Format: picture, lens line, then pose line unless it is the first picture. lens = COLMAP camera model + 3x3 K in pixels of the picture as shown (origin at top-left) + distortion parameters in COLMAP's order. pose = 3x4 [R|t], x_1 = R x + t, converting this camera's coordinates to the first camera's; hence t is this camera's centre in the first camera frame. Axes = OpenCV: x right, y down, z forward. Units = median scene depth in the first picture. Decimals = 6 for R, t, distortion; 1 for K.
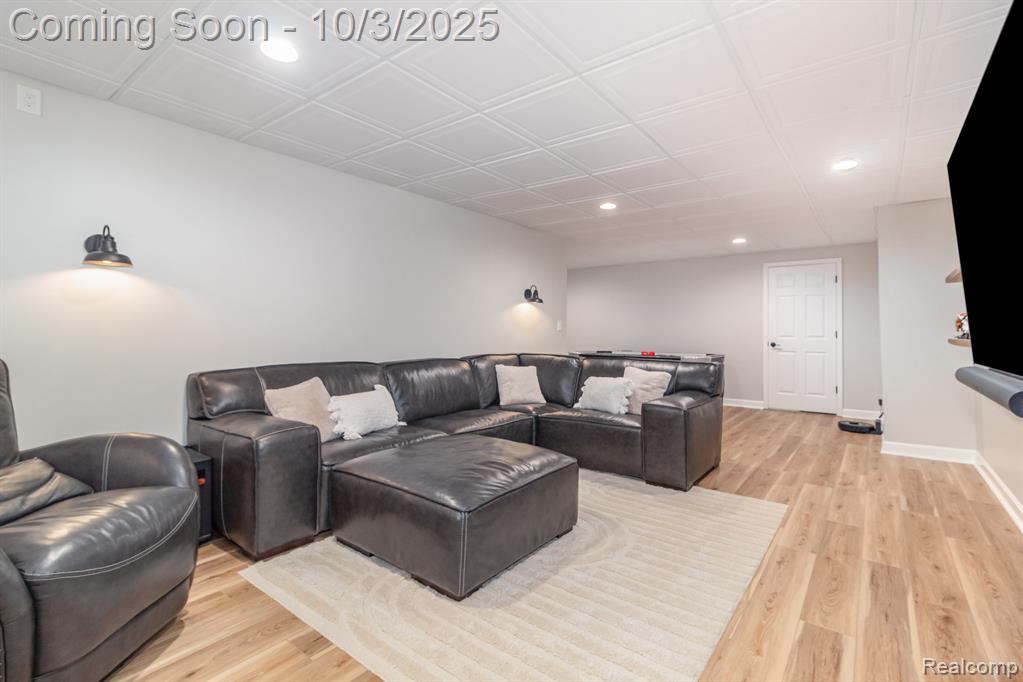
lens RADIAL K [[473.5, 0, 516.5], [0, 473.5, 336.1], [0, 0, 1]] dist [0.004164, 0.000424]
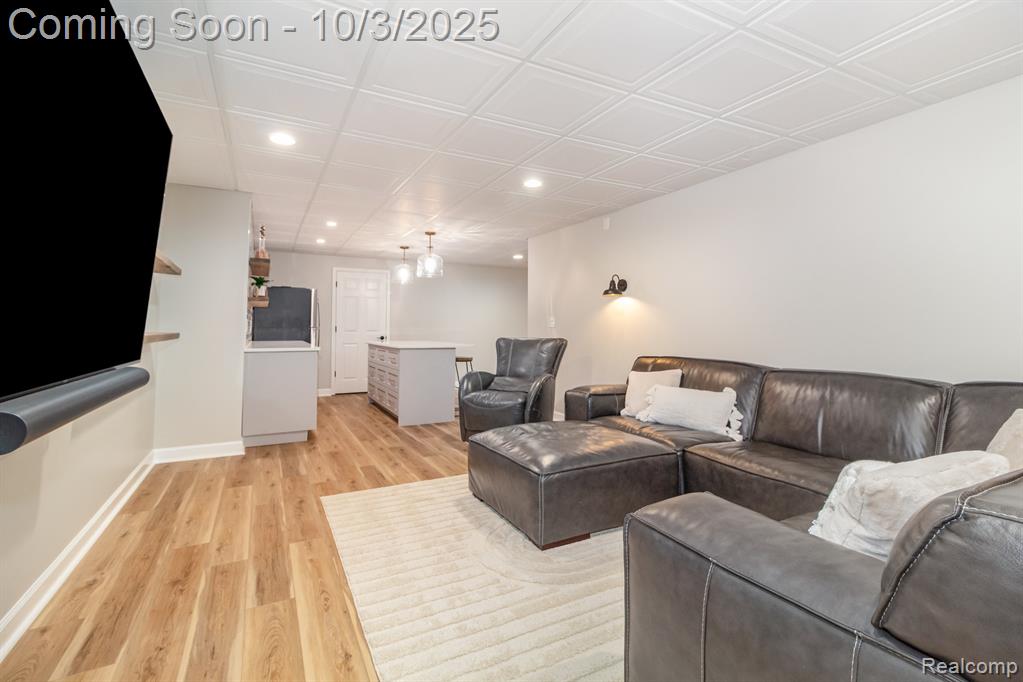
lens RADIAL K [[473.5, 0, 514.7], [0, 473.5, 333.2], [0, 0, 1]] dist [0.004164, 0.000424]
pose [[-0.417887, 0.002658, -0.908495, 1.353516], [-0.006750, 0.999959, 0.006031, -0.007770], [0.908474, 0.008653, -0.417852, 1.884404]]
